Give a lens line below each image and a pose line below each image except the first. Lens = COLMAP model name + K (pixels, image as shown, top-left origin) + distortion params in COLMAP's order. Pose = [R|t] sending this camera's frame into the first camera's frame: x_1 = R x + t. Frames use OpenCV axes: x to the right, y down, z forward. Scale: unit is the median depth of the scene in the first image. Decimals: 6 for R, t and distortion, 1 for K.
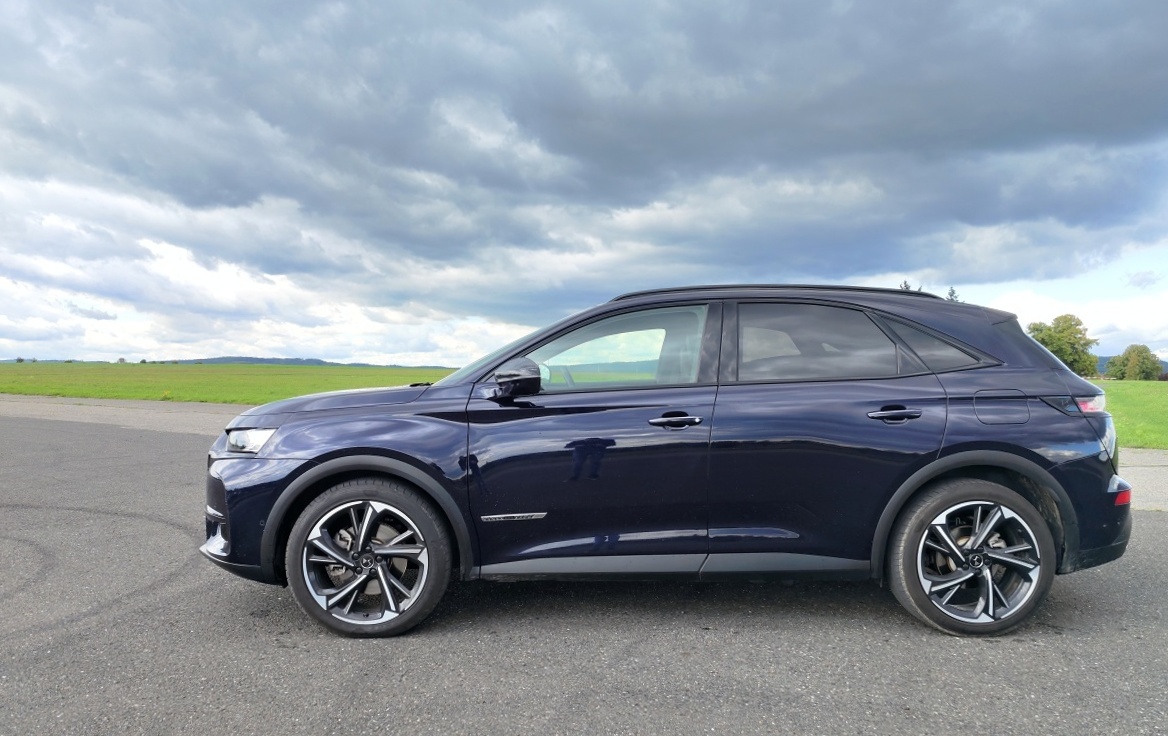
lens RADIAL K [[823.2, 0, 583.1], [0, 823.2, 391.0], [0, 0, 1]] dist [0.025711, 0.000554]
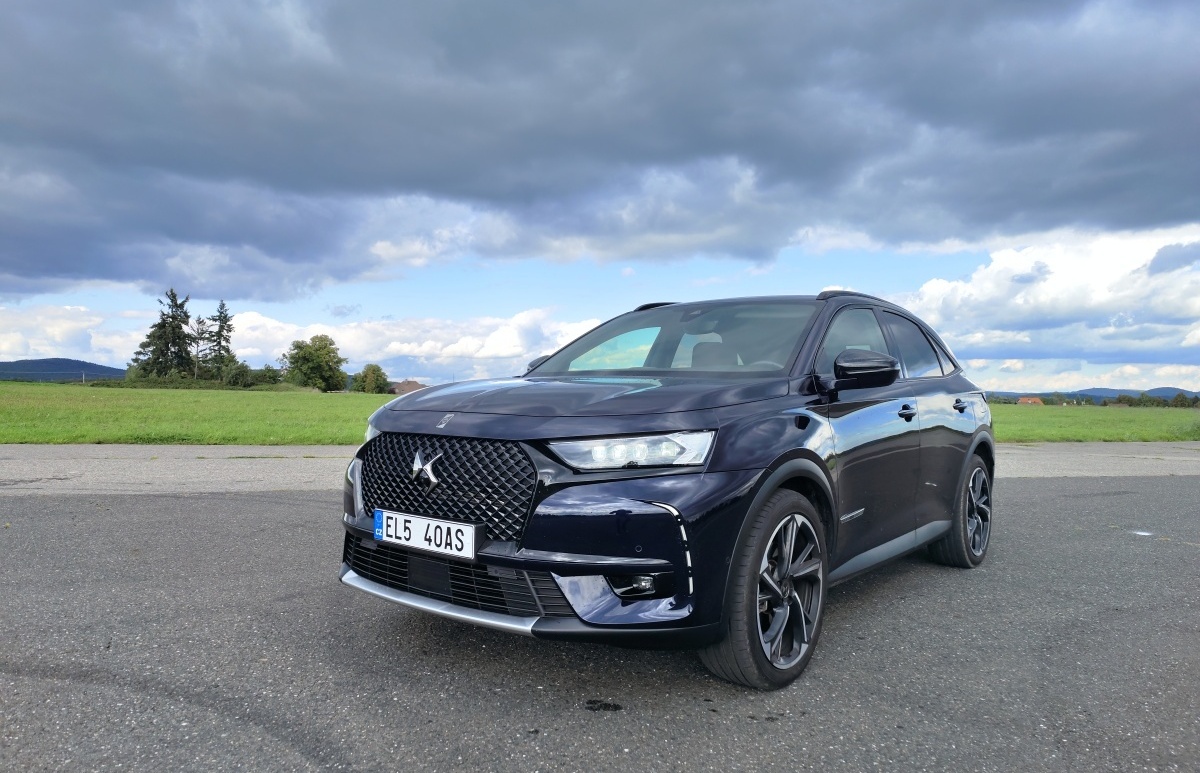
lens RADIAL K [[816.1, 0, 600.0], [0, 816.1, 386.5], [0, 0, 1]] dist [0.023889, -0.001541]
pose [[0.635274, 0.011444, 0.772202, -1.010933], [0.005736, 0.999793, -0.019535, 0.020880], [-0.772265, 0.016840, 0.635077, 0.627387]]
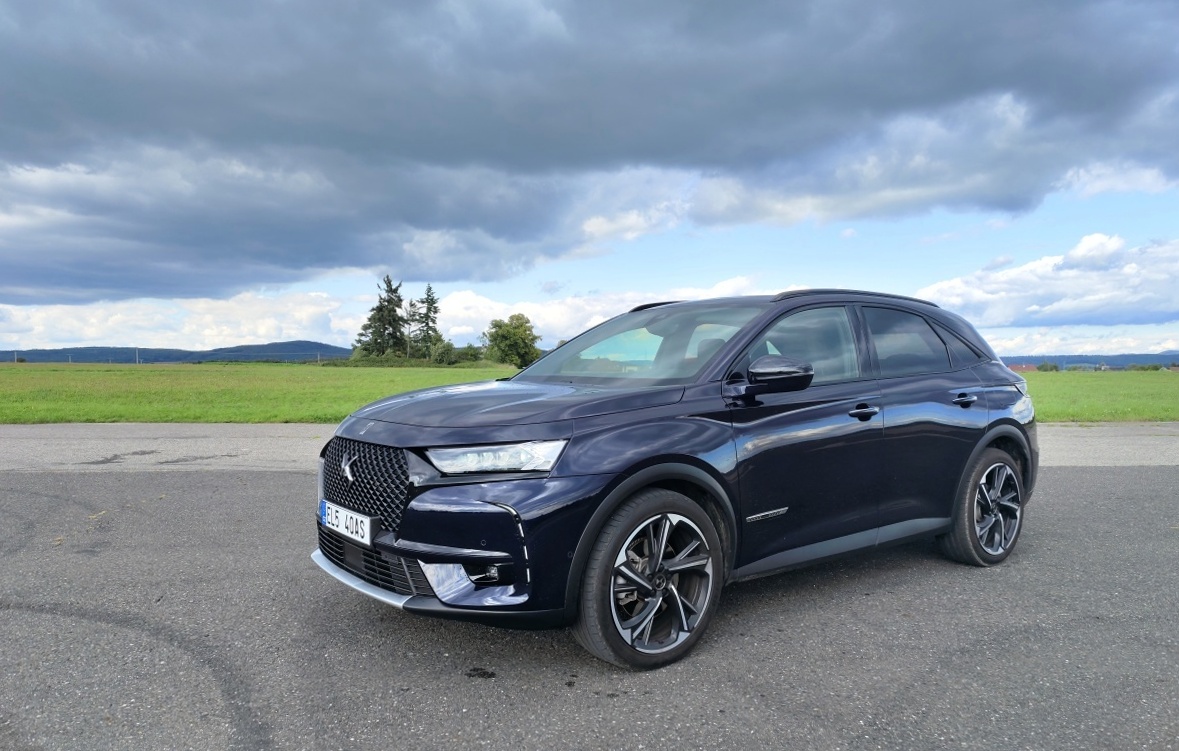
lens RADIAL K [[823.0, 0, 597.6], [0, 823.0, 397.4], [0, 0, 1]] dist [0.024539, -0.001473]
pose [[0.800651, -0.027815, 0.598485, -0.848942], [0.016619, 0.999568, 0.024223, -0.016060], [-0.598900, -0.009448, 0.800768, 0.328459]]
